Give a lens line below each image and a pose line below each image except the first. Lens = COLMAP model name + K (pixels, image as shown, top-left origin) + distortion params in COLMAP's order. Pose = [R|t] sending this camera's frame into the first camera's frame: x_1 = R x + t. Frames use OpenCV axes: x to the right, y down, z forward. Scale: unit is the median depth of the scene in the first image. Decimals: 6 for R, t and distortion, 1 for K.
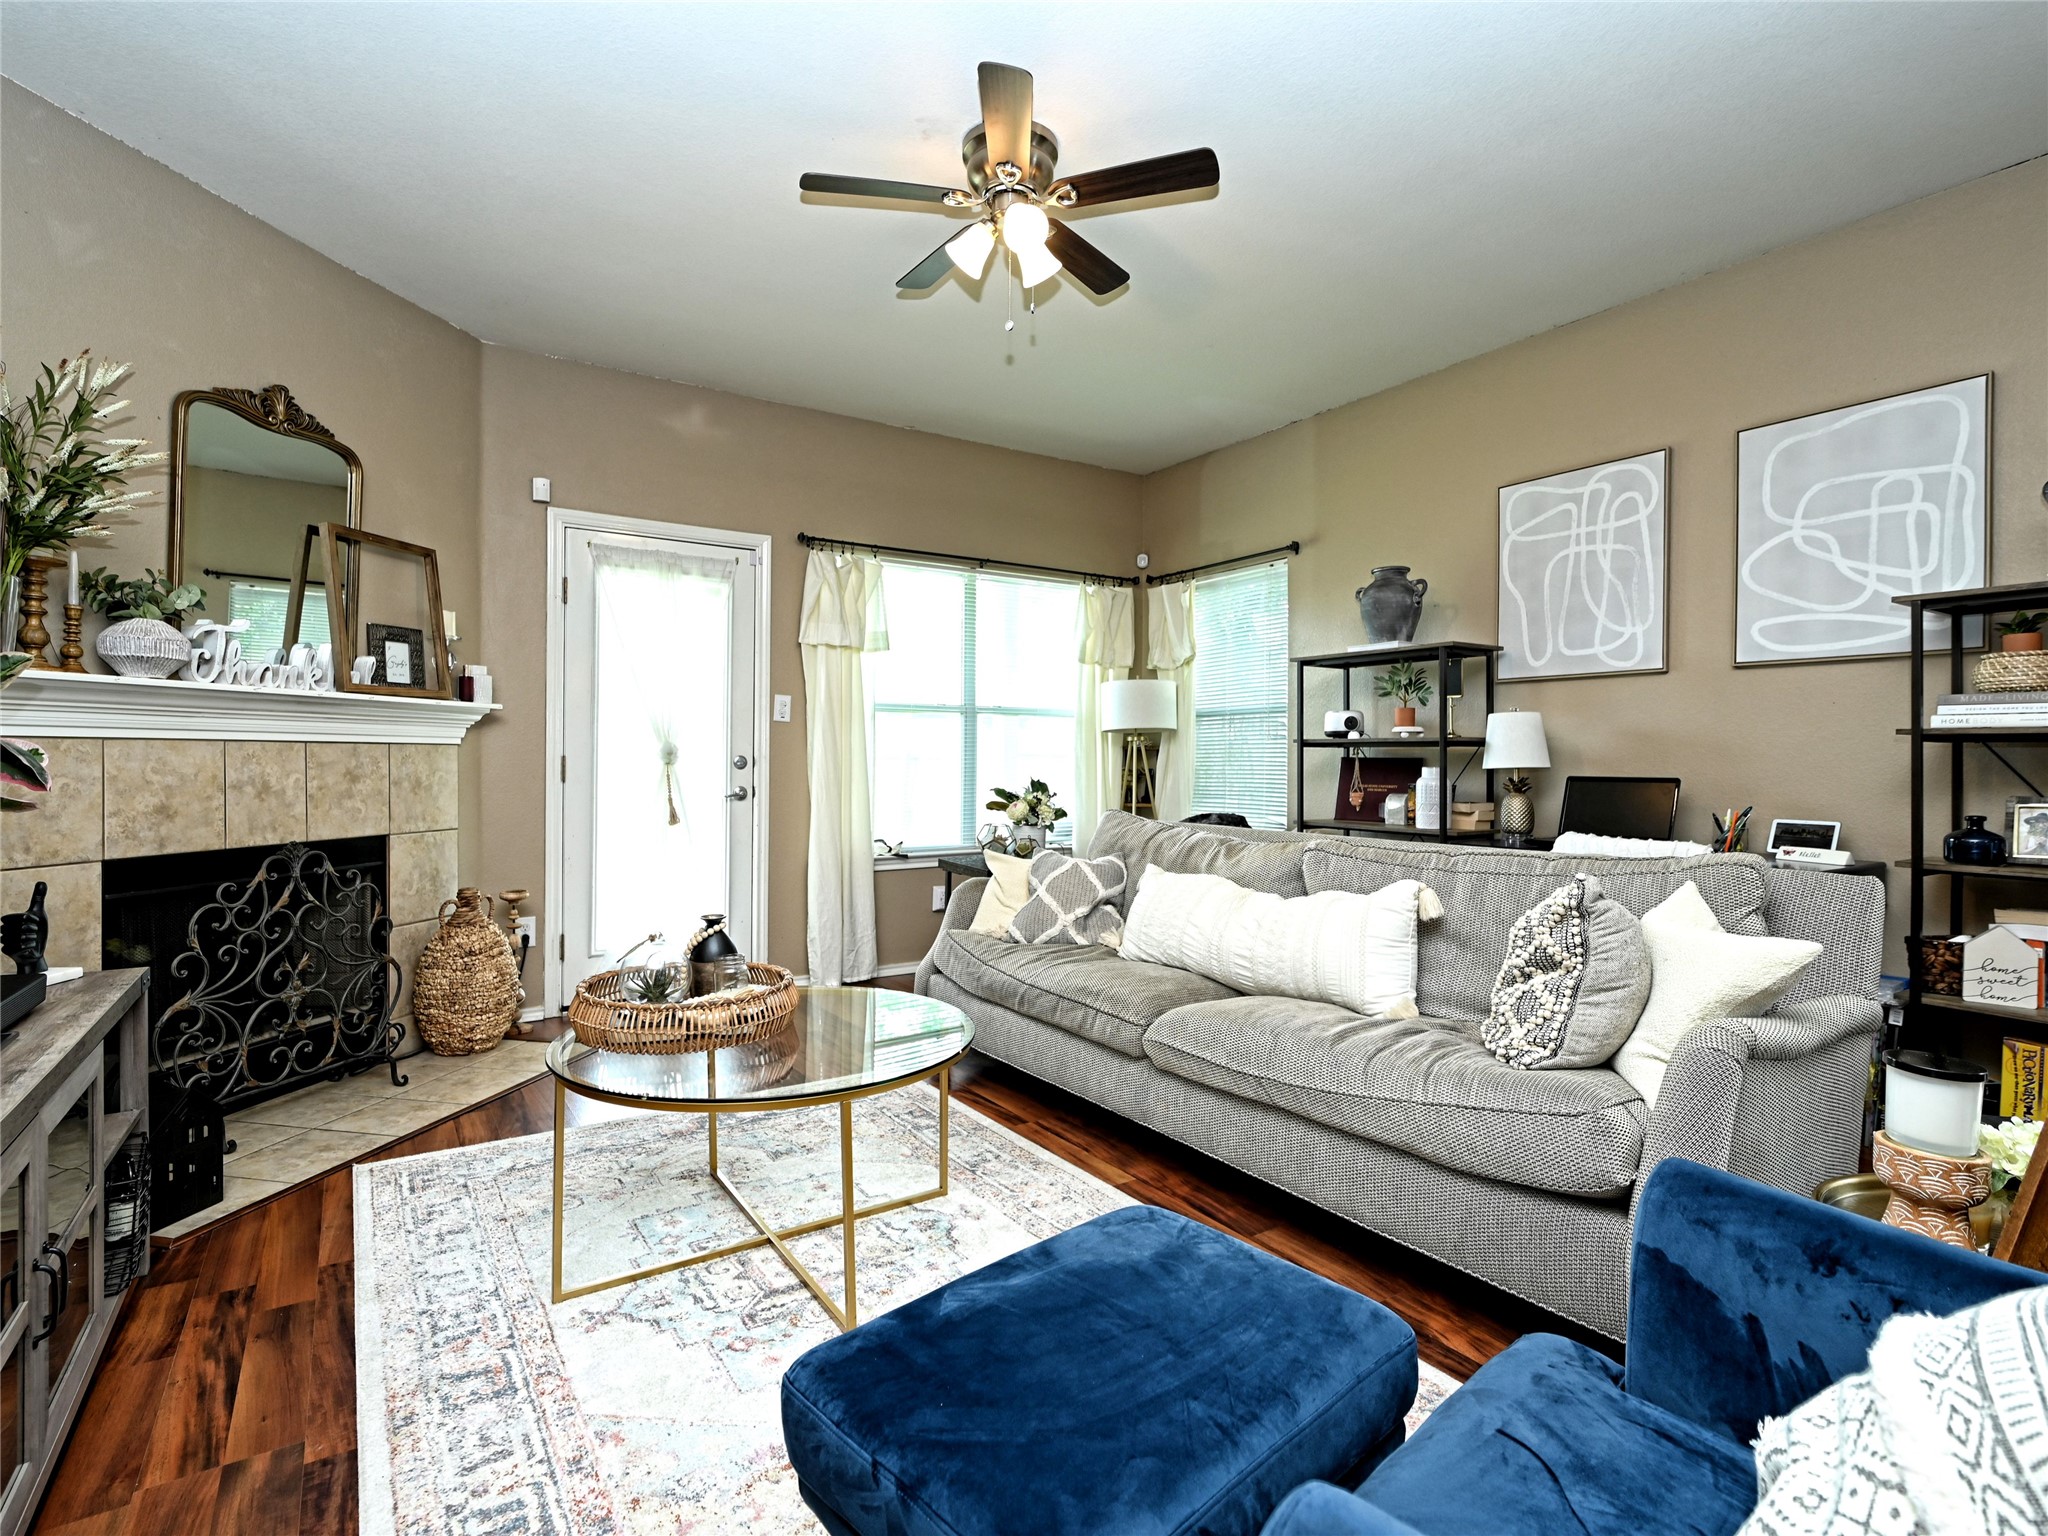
lens RADIAL K [[1001.9, 0, 1027.4], [0, 1001.9, 763.6], [0, 0, 1]] dist [-0.026502, -0.000185]
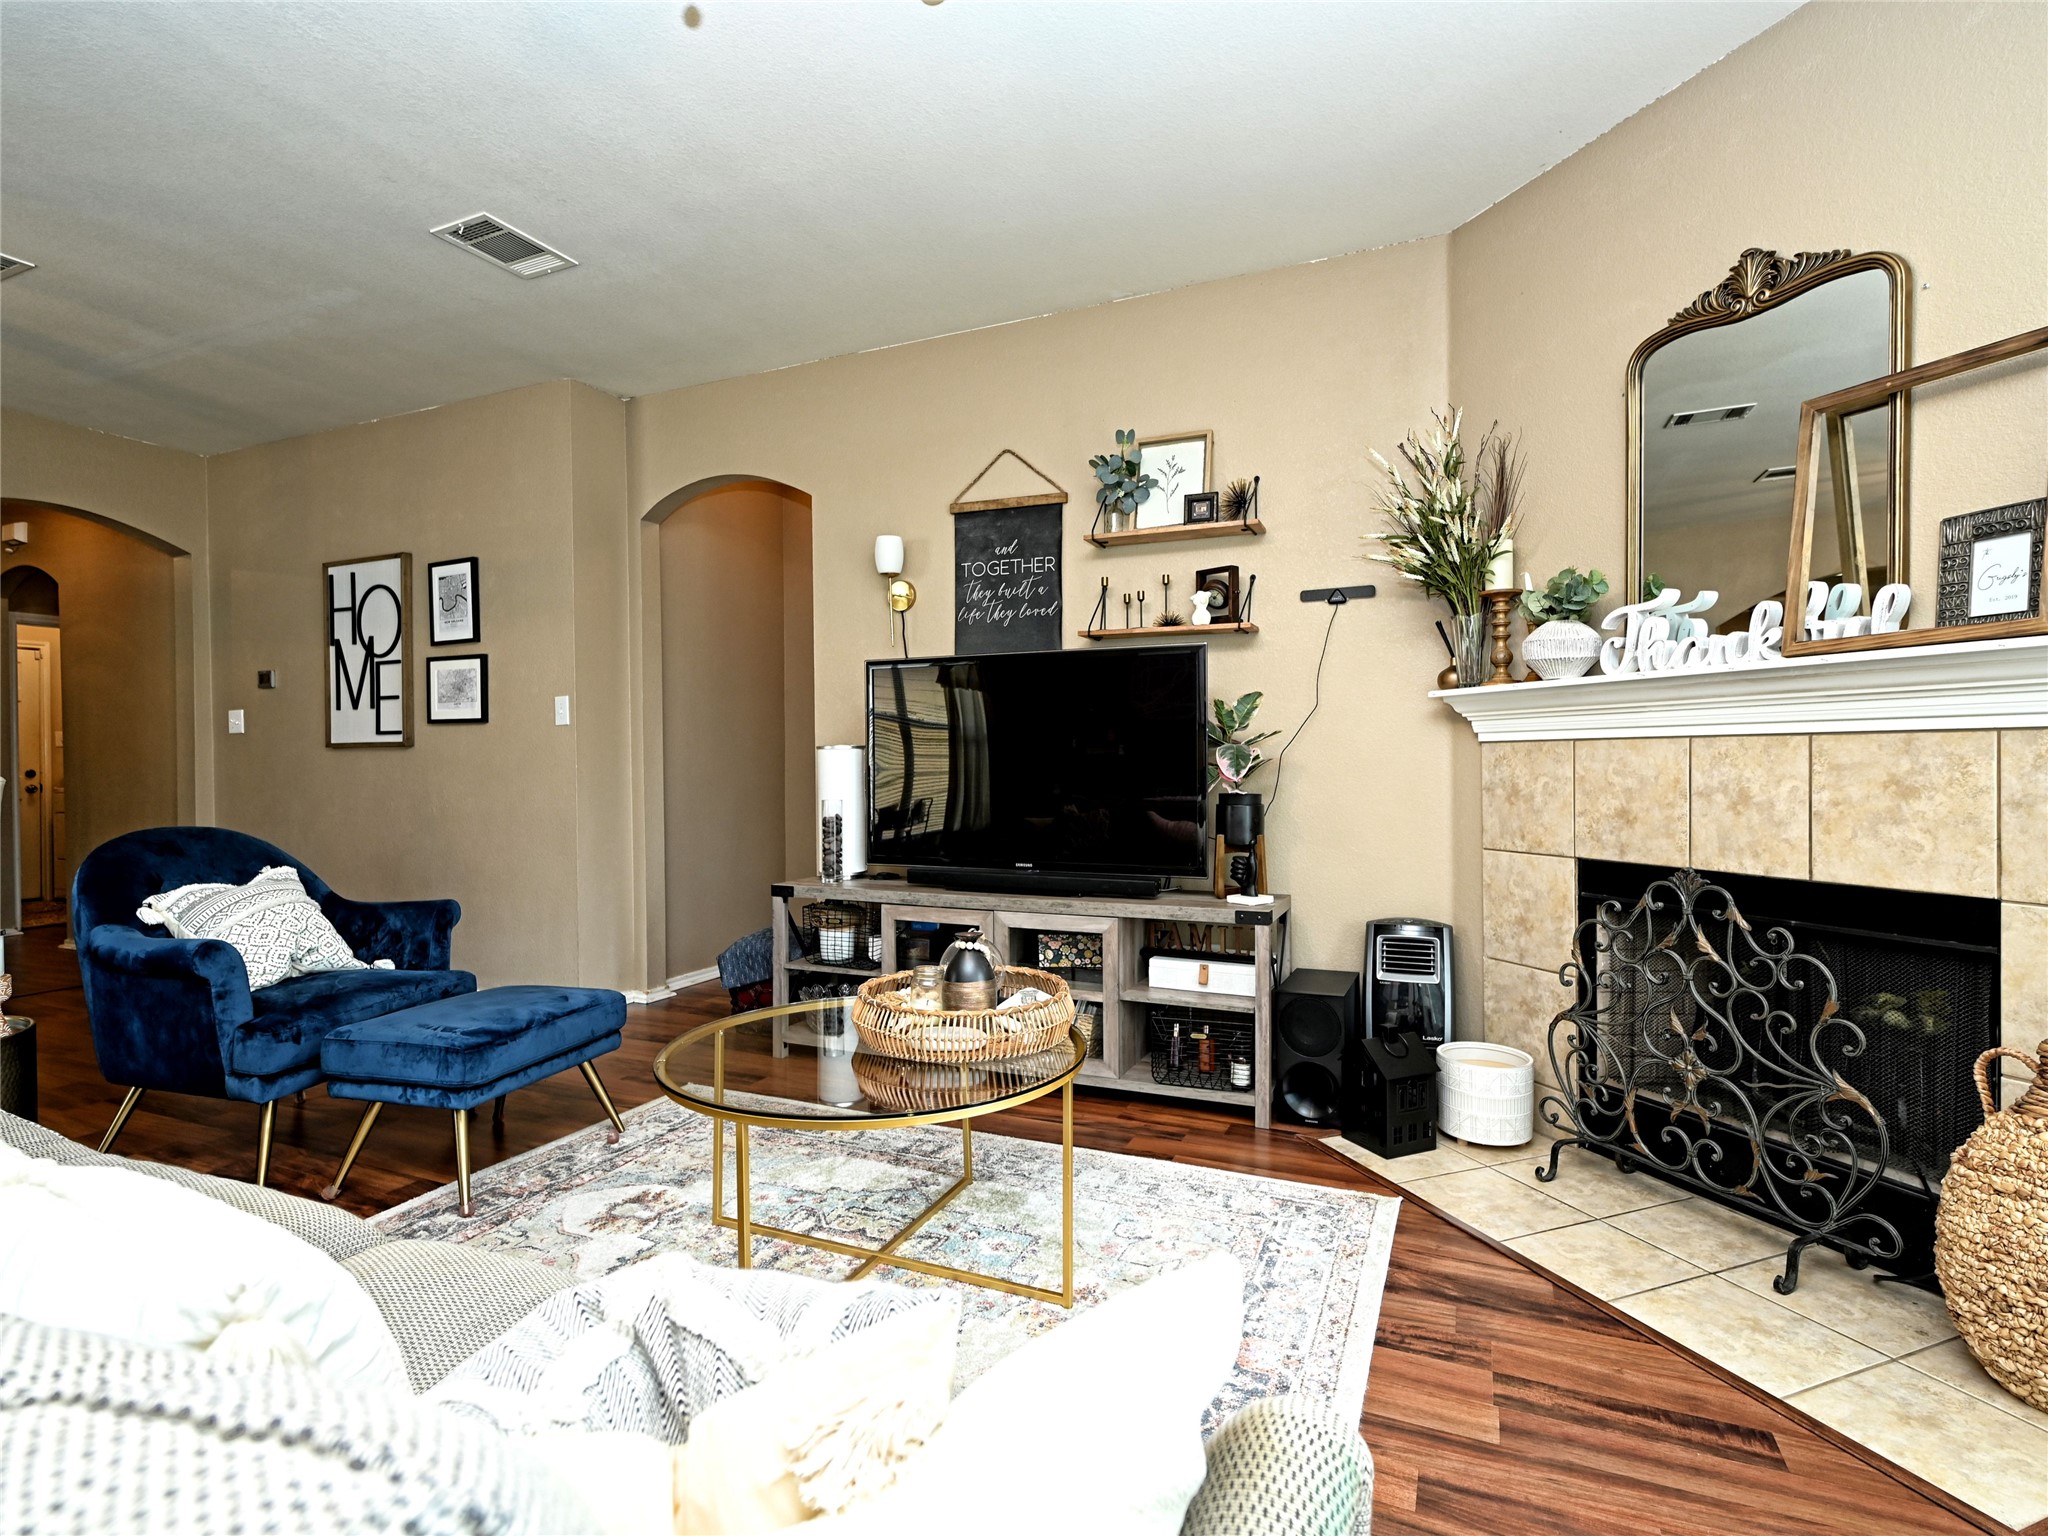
lens RADIAL K [[1001.9, 0, 1033.3], [0, 1001.9, 771.3], [0, 0, 1]] dist [-0.026502, -0.000185]
pose [[-0.847039, 0.002290, -0.531526, 0.091478], [-0.004208, 0.999930, 0.011014, -0.001558], [0.531514, 0.011566, -0.846971, 1.432607]]
